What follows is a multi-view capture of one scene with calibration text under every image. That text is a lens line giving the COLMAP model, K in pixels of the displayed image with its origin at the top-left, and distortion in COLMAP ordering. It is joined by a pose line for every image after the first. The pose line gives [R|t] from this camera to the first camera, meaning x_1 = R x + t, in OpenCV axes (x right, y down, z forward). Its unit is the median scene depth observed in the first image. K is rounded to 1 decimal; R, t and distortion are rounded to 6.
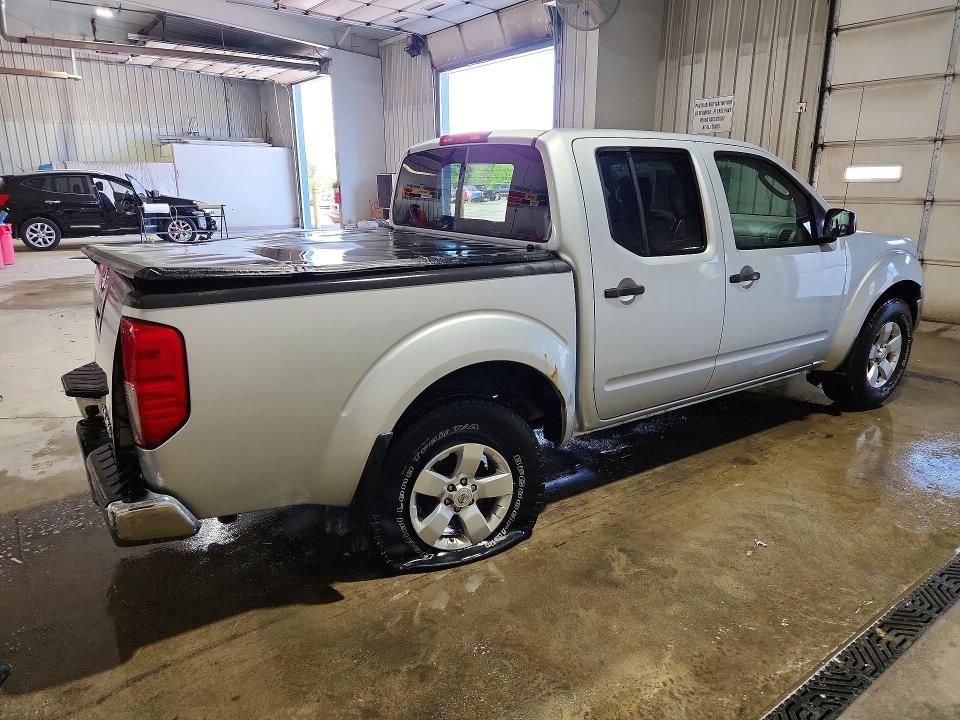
lens RADIAL K [[658.6, 0, 487.1], [0, 658.6, 355.6], [0, 0, 1]] dist [0.027920, -0.006817]
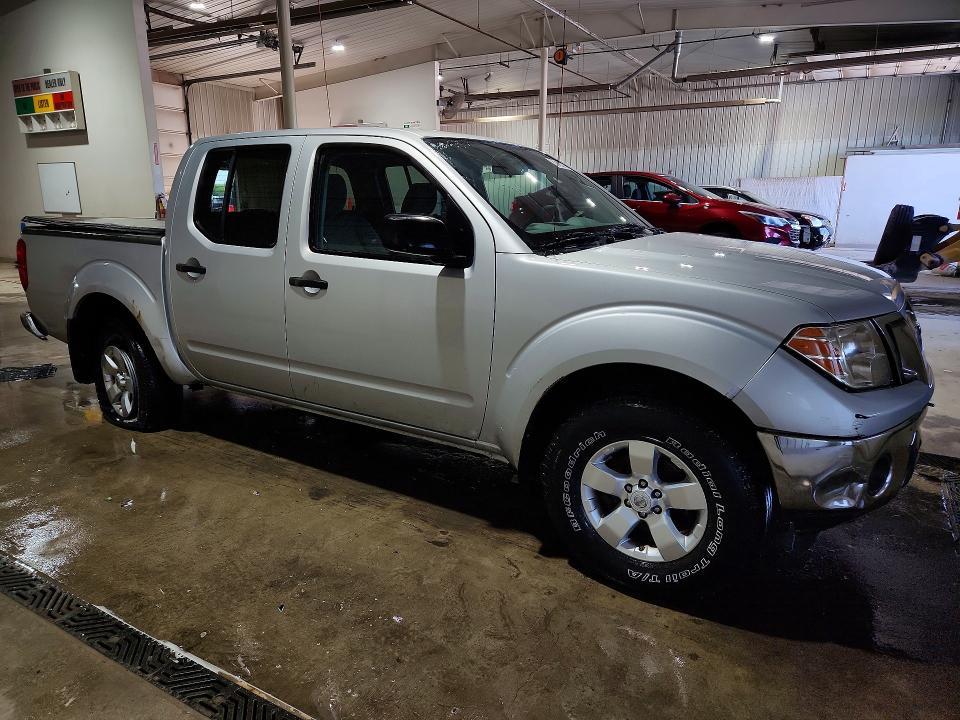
lens RADIAL K [[658.6, 0, 479.7], [0, 658.6, 358.1], [0, 0, 1]] dist [0.027920, -0.006817]
pose [[0.386579, 0.222536, -0.895005, 1.134246], [-0.241738, 0.960971, 0.134524, -0.171641], [0.890011, 0.164353, 0.425287, 0.732939]]
